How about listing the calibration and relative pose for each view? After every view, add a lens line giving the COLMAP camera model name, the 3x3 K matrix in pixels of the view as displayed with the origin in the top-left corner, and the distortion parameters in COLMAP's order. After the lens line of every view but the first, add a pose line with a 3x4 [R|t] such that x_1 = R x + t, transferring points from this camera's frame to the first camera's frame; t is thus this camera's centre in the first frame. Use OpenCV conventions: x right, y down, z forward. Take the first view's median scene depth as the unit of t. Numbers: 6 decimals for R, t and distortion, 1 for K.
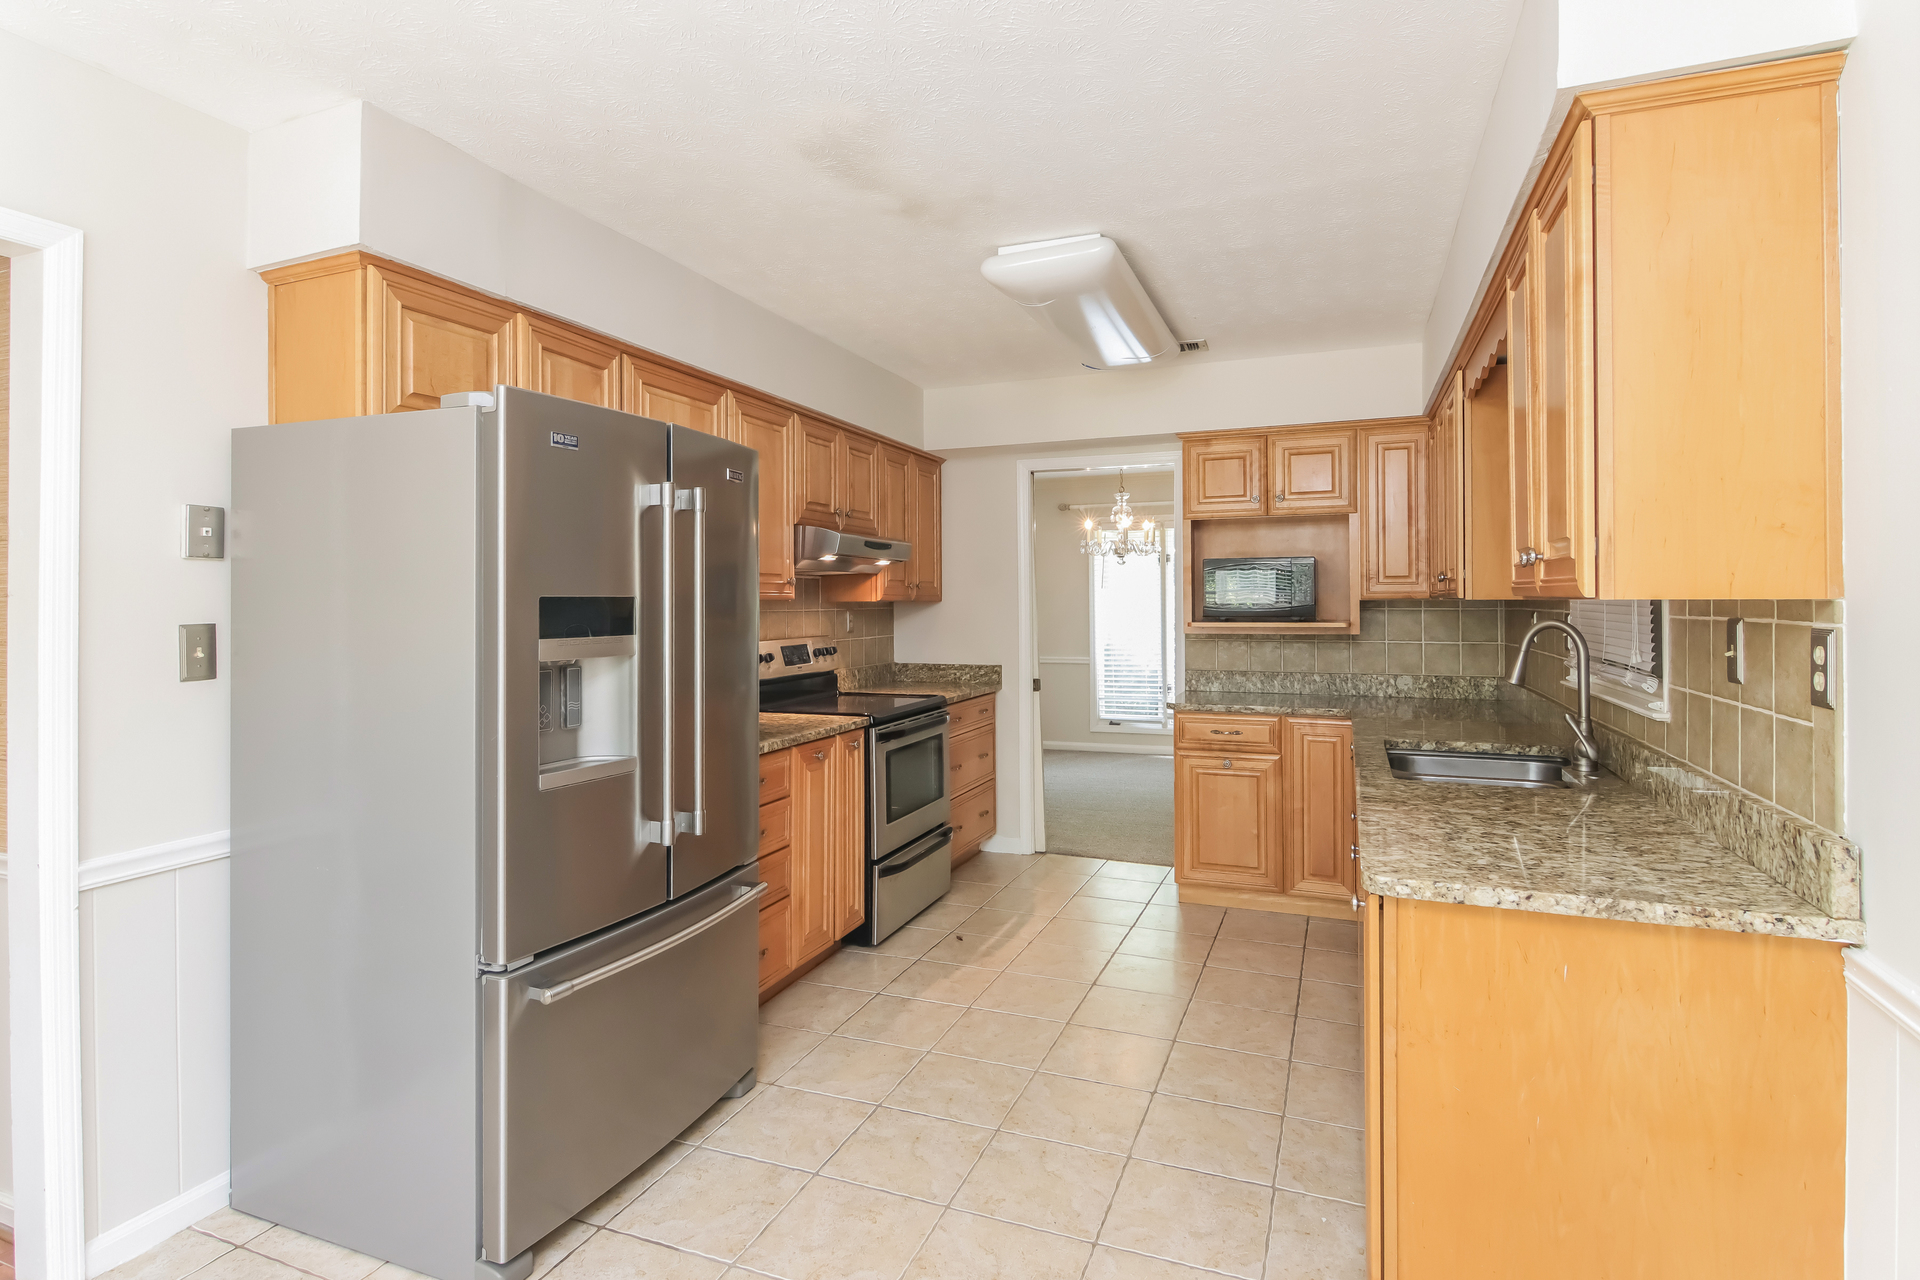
lens RADIAL K [[995.5, 0, 963.5], [0, 995.5, 597.6], [0, 0, 1]] dist [0.000704, -0.000110]
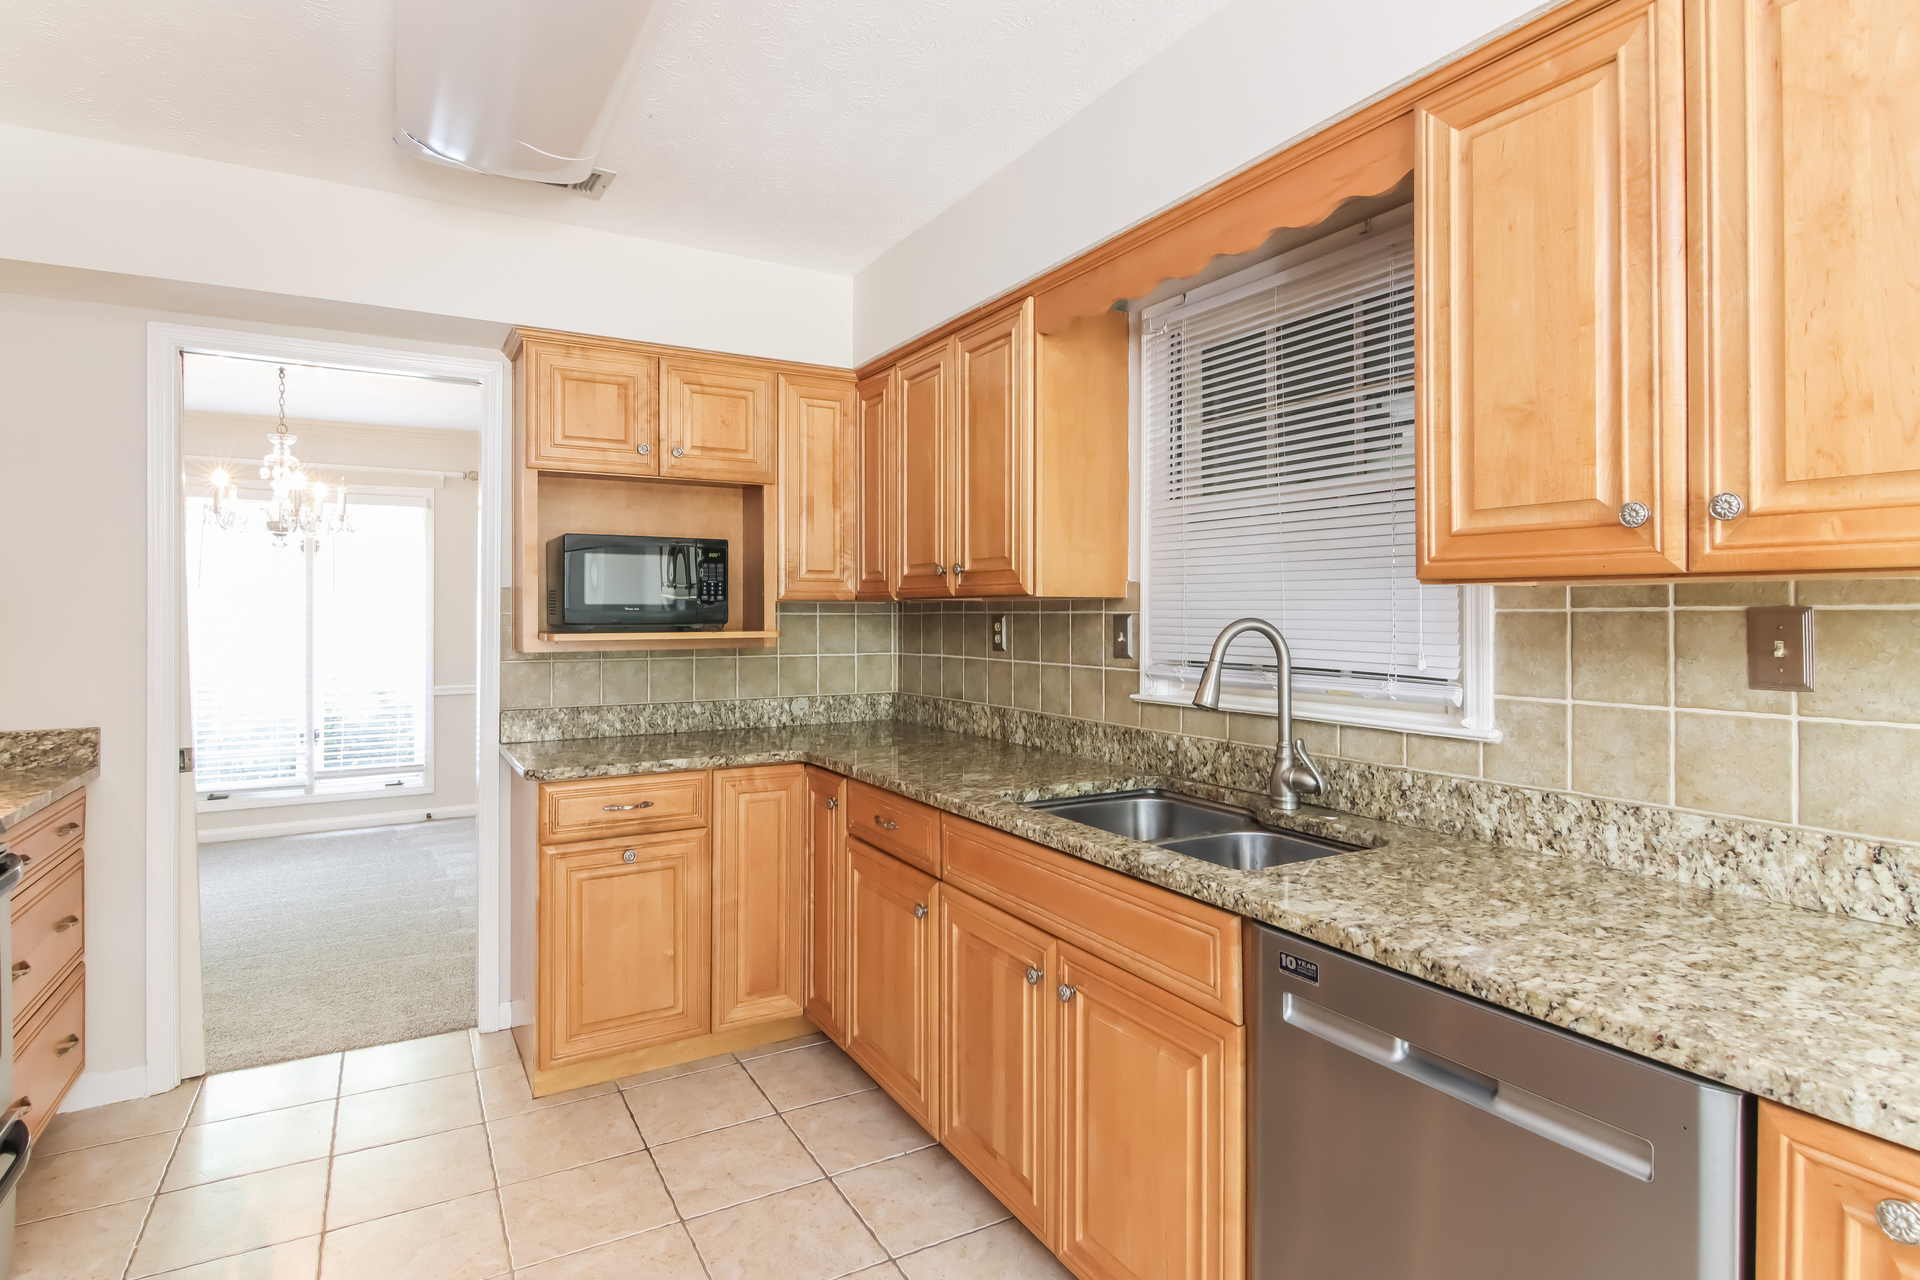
lens RADIAL K [[979.7, 0, 962.3], [0, 979.7, 603.1], [0, 0, 1]] dist [0.002353, -0.008832]
pose [[0.622571, 0.011540, 0.782478, -0.090646], [-0.003023, 0.999919, -0.012341, 0.012794], [-0.782557, 0.005318, 0.622556, 0.433651]]
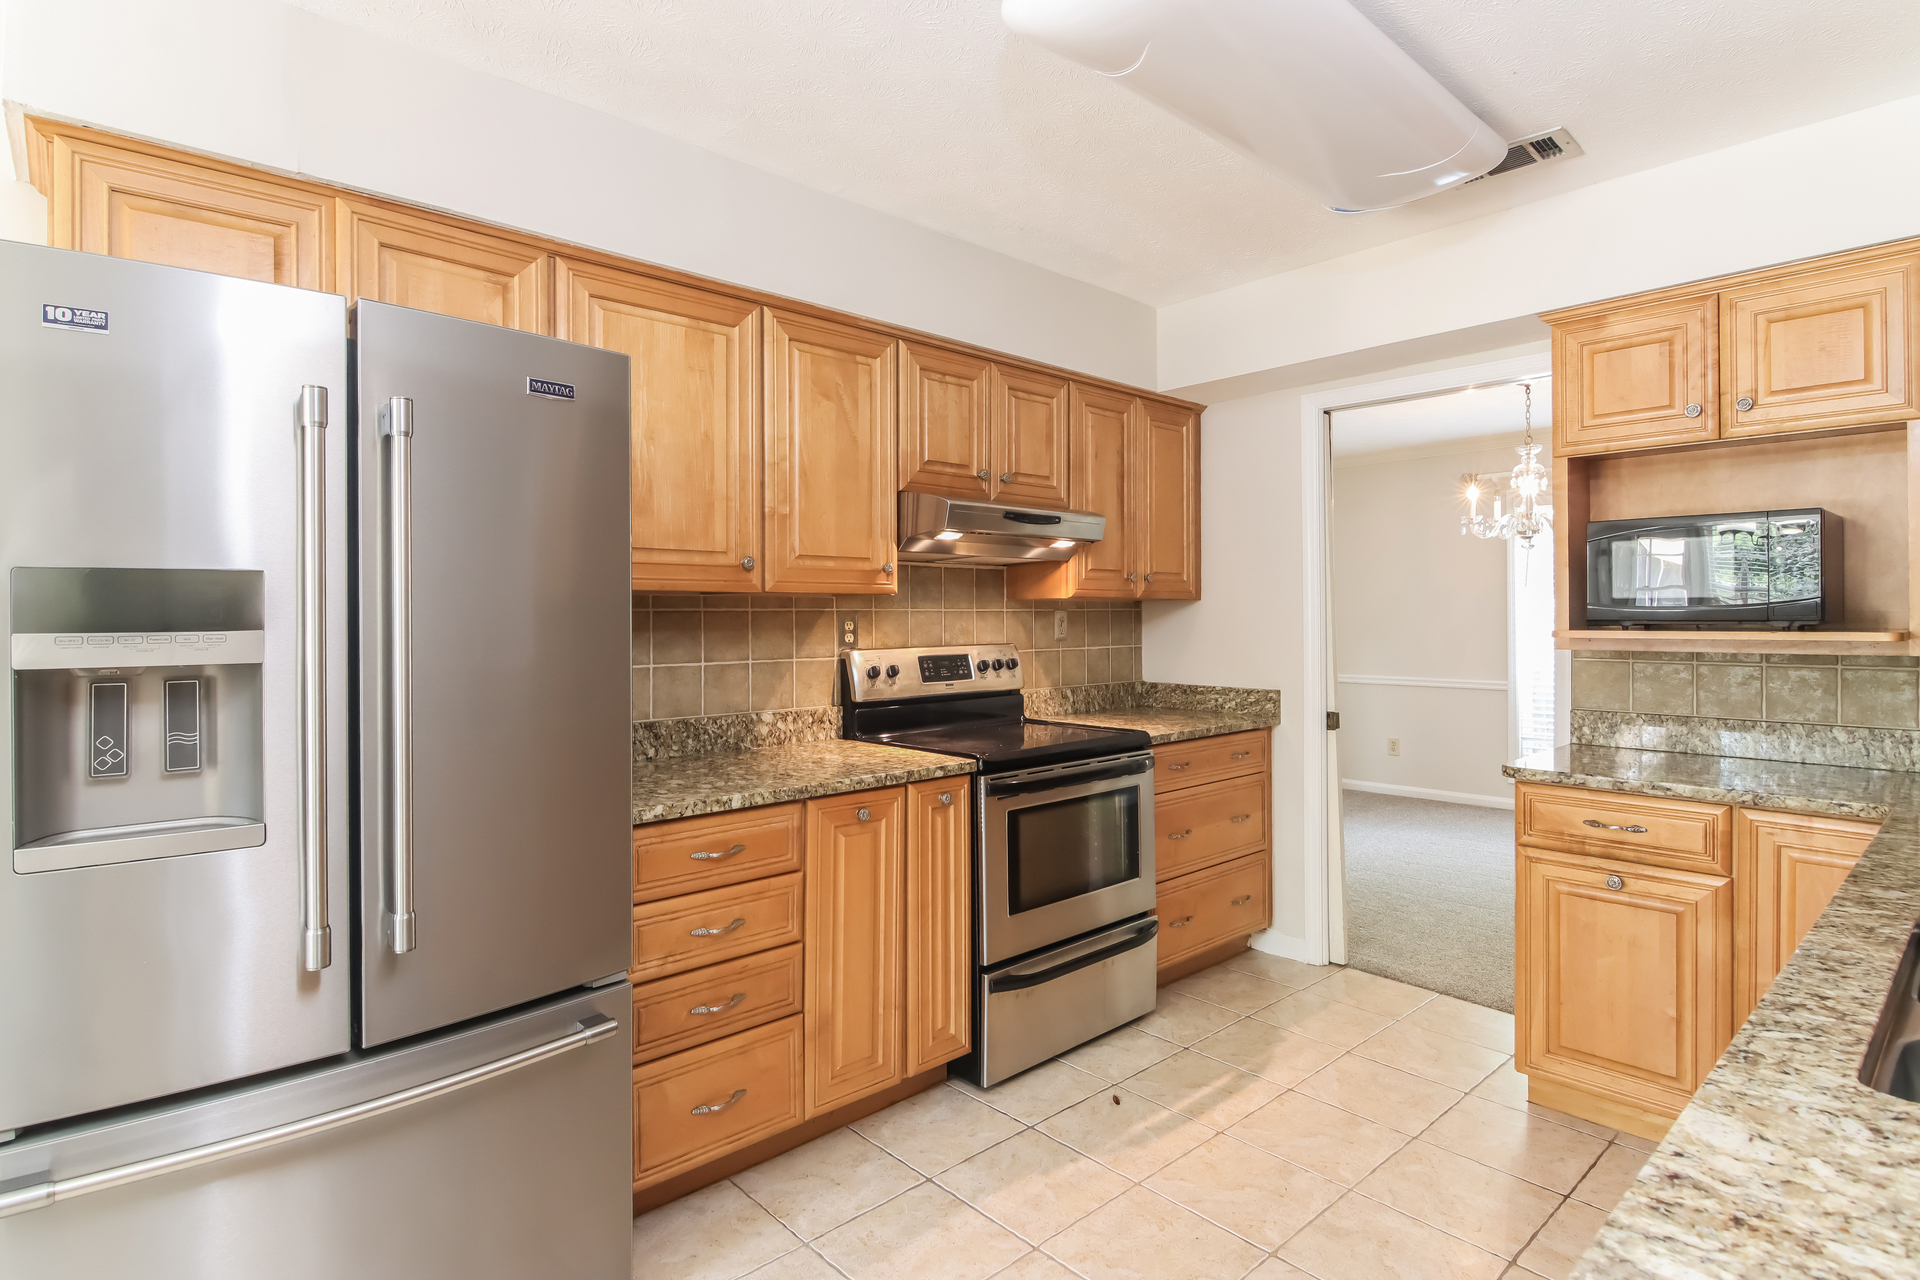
lens RADIAL K [[988.5, 0, 957.2], [0, 988.5, 616.8], [0, 0, 1]] dist [0.004132, -0.010846]
pose [[0.893780, 0.002740, -0.448498, 0.177823], [0.000876, 0.999969, 0.007856, 0.012327], [0.448506, -0.007415, 0.893749, 0.328271]]
